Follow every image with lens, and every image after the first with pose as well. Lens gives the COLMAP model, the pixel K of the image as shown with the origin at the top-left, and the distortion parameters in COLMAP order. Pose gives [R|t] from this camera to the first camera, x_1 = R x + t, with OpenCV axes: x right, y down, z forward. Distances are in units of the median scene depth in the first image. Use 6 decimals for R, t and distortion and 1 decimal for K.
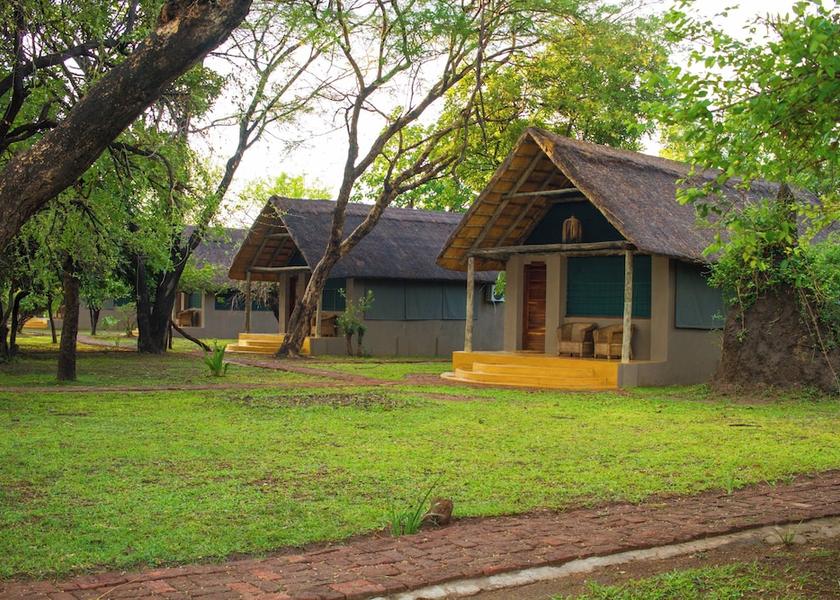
lens RADIAL K [[992.6, 0, 420.0], [0, 992.6, 300.0], [0, 0, 1]] dist [-0.074331, -0.030781]
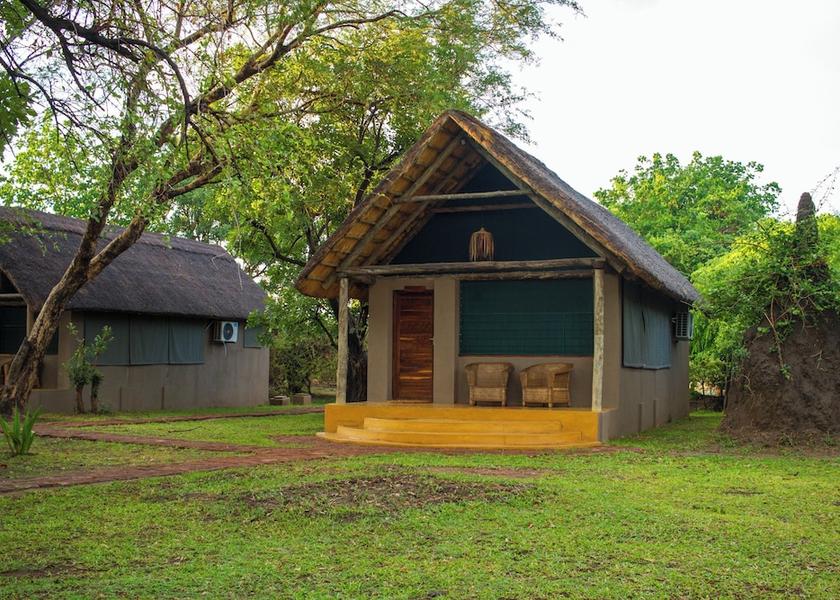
lens RADIAL K [[992.6, 0, 420.0], [0, 992.6, 300.0], [0, 0, 1]] dist [-0.074331, -0.030781]
pose [[0.896897, 0.013983, 0.442017, -0.232702], [0.006487, 0.998976, -0.044766, 0.007671], [-0.442191, 0.043018, 0.895889, 0.299594]]
